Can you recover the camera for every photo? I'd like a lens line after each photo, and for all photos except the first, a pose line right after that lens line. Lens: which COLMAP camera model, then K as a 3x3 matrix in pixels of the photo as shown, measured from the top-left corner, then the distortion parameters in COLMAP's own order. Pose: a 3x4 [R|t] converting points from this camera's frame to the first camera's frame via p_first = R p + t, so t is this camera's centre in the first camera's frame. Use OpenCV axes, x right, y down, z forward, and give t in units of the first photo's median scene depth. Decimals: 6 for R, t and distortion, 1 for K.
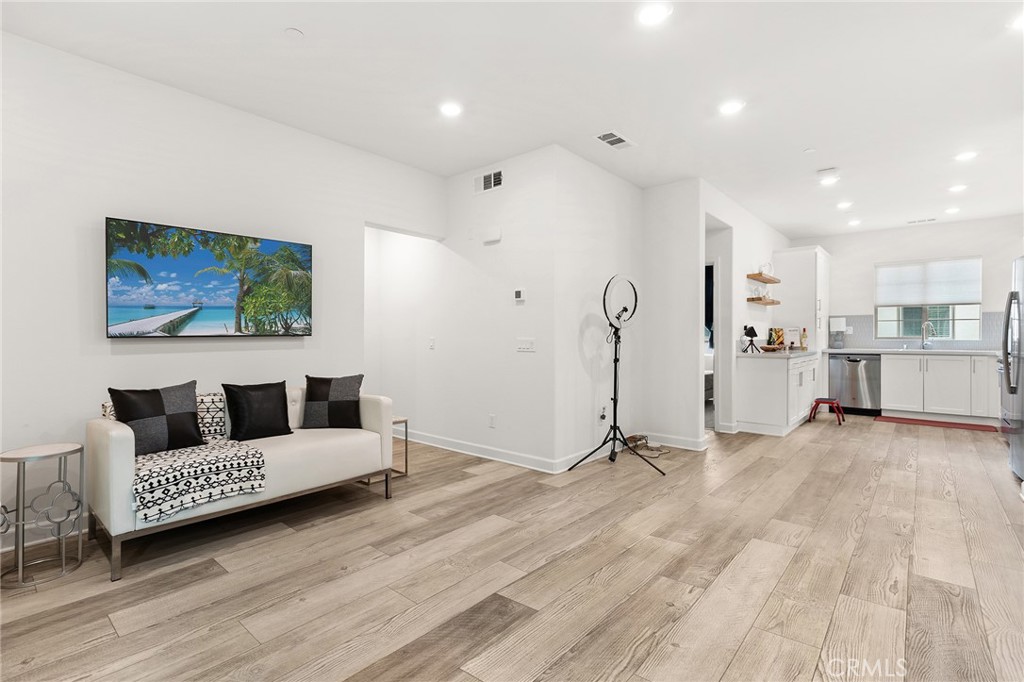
lens RADIAL K [[476.8, 0, 510.8], [0, 476.8, 336.2], [0, 0, 1]] dist [0.000773, 0.000102]
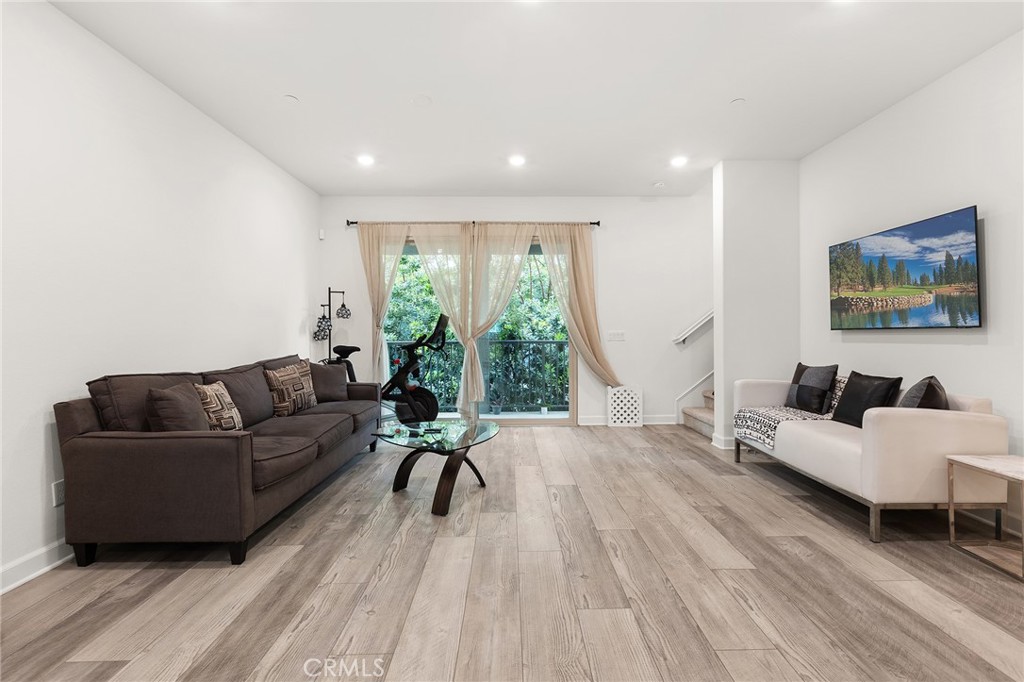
lens RADIAL K [[459.4, 0, 517.9], [0, 459.4, 330.7], [0, 0, 1]] dist [-0.000255, 0.000090]
pose [[-0.743268, 0.000855, -0.668994, 0.353145], [0.003042, 0.999993, -0.002102, 0.002521], [0.668987, -0.003597, -0.743265, 0.631898]]
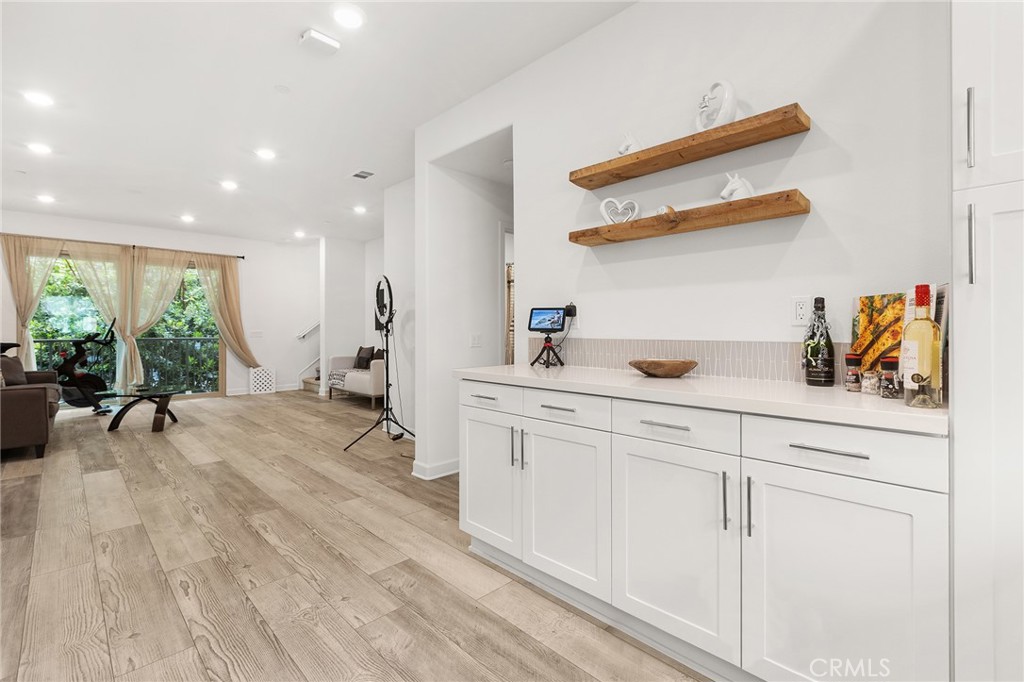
lens RADIAL K [[459.4, 0, 517.9], [0, 459.4, 330.7], [0, 0, 1]] dist [-0.000255, 0.000090]
pose [[-0.073557, 0.001209, -0.997290, 0.890828], [-0.000484, 0.999999, 0.001248, 0.000227], [0.997291, 0.000575, -0.073556, 0.953152]]
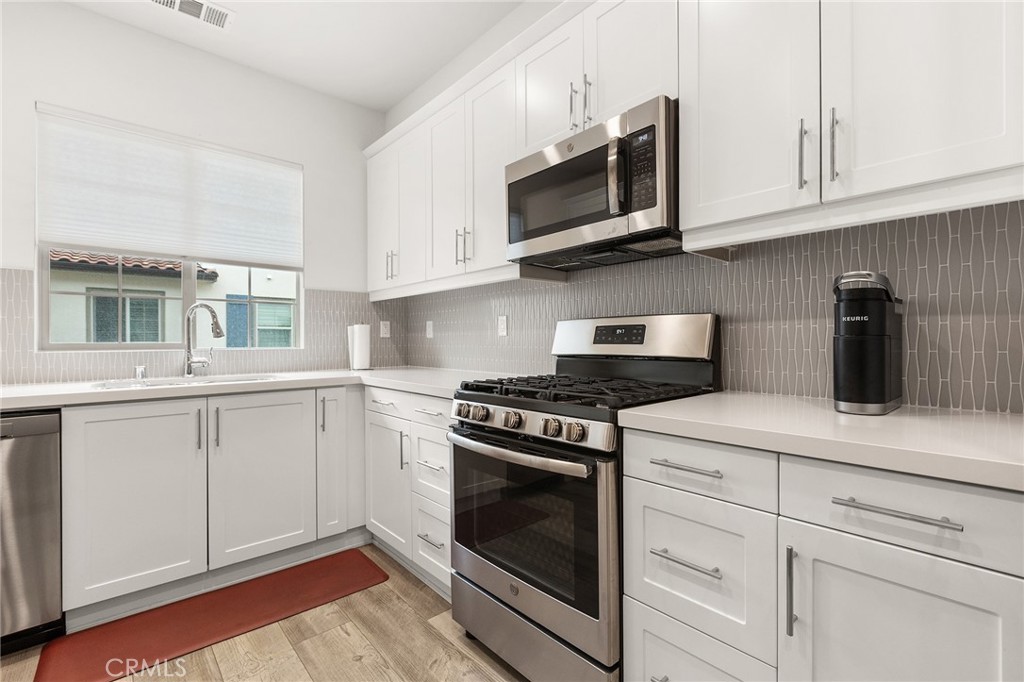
lens RADIAL K [[457.5, 0, 515.4], [0, 457.5, 341.1], [0, 0, 1]] dist [0.000400, -0.000081]
pose [[0.128601, -0.002532, 0.991693, 0.603349], [0.006715, 0.999976, 0.001683, 0.001966], [-0.991674, 0.006443, 0.128614, 0.778538]]
